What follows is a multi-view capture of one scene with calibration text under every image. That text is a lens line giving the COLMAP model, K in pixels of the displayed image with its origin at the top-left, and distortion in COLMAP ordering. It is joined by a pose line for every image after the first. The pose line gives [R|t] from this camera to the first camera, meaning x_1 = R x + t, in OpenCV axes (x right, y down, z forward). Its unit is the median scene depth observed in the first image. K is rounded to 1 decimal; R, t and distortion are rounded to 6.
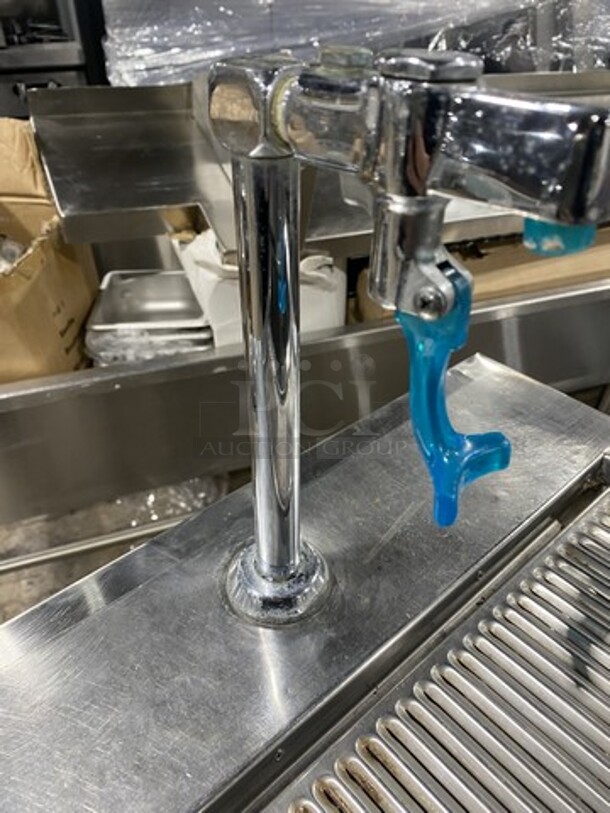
lens RADIAL K [[614.7, 0, 304.7], [0, 614.7, 389.2], [0, 0, 1]] dist [-0.010940, 0.012810]
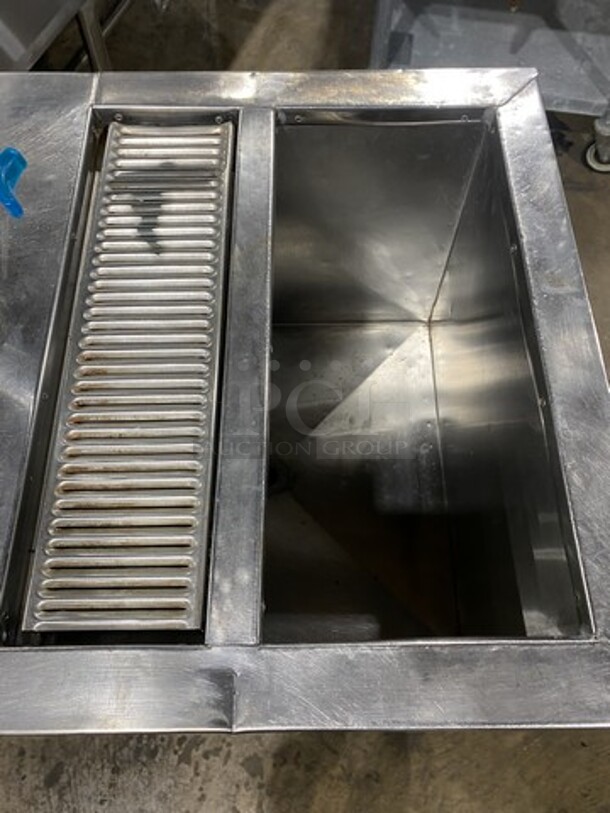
lens RADIAL K [[615.8, 0, 305.0], [0, 615.8, 406.5], [0, 0, 1]] dist [0.007461, 0.004375]
pose [[0.650273, -0.691832, 0.313870, -0.097399], [0.430606, 0.676026, 0.597970, -0.064162], [-0.625878, -0.253689, 0.737508, -0.517803]]
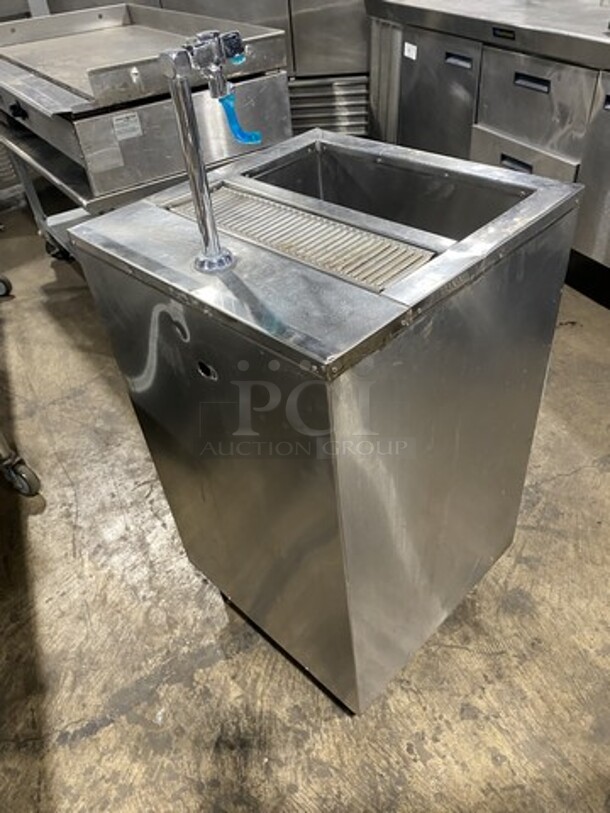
lens RADIAL K [[622.2, 0, 305.0], [0, 622.2, 406.5], [0, 0, 1]] dist [-0.007044, 0.004039]
pose [[-0.066126, -0.633406, 0.770989, -2.248671], [0.638052, 0.567219, 0.520723, -0.397032], [-0.767149, 0.526364, 0.366638, 0.115733]]
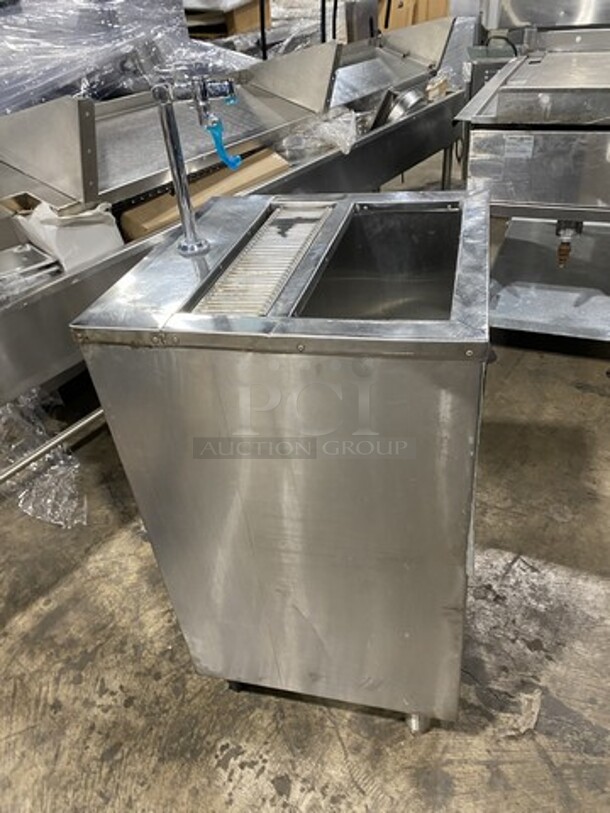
lens RADIAL K [[614.7, 0, 304.7], [0, 614.7, 389.2], [0, 0, 1]] dist [-0.010940, 0.012810]
pose [[0.816449, -0.381560, 0.433386, -1.152644], [0.399105, 0.915314, 0.053988, 0.986582], [-0.417284, 0.128888, 0.899590, -1.857767]]
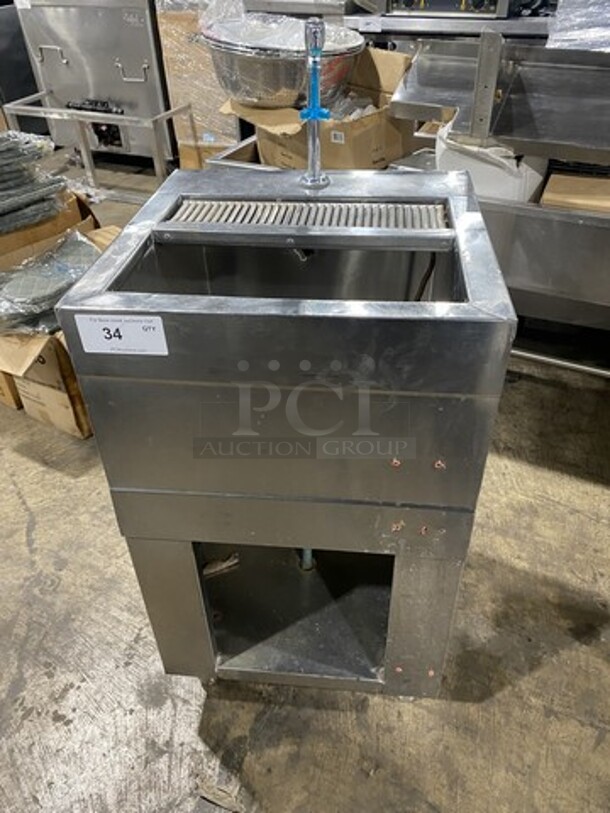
lens RADIAL K [[614.7, 0, 304.7], [0, 614.7, 389.2], [0, 0, 1]] dist [-0.010940, 0.012810]
pose [[0.678871, 0.425955, -0.598077, 2.275333], [-0.400069, 0.897587, 0.185154, 0.690699], [0.615694, 0.113576, 0.779758, -1.428696]]
